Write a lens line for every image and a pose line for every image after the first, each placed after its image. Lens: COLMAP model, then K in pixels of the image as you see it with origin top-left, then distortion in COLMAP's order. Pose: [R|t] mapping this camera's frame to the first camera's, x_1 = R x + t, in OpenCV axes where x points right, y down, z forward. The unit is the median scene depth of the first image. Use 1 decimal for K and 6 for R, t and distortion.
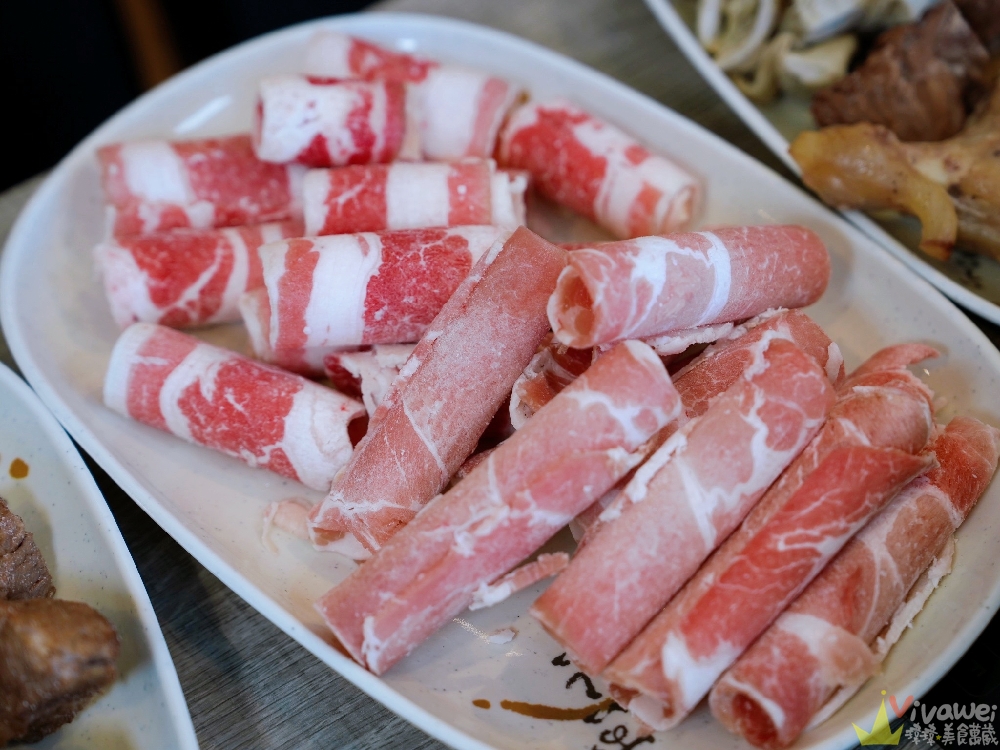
lens RADIAL K [[2053.2, 0, 500.0], [0, 2053.2, 375.0], [0, 0, 1]] dist [0.234621, -0.322509]
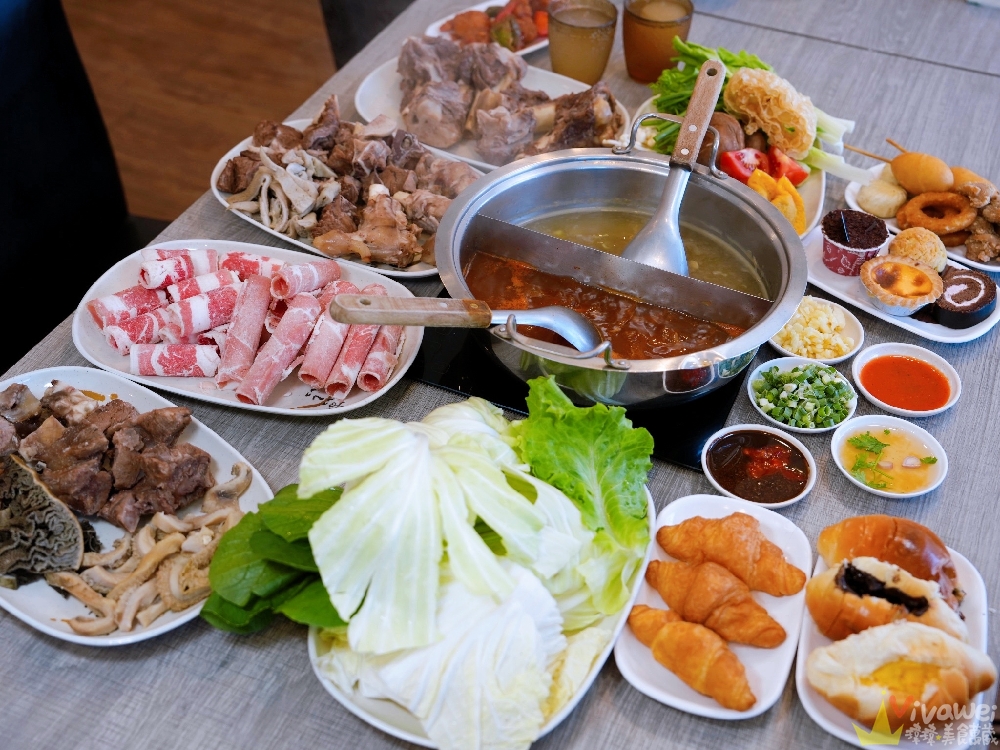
lens RADIAL K [[1199.4, 0, 500.0], [0, 1199.4, 375.0], [0, 0, 1]] dist [0.012305, 0.015799]
pose [[0.872386, -0.279483, 0.401039, -0.437040], [0.327041, 0.943471, -0.053916, 0.296536], [-0.363300, 0.178192, 0.914473, -0.814999]]
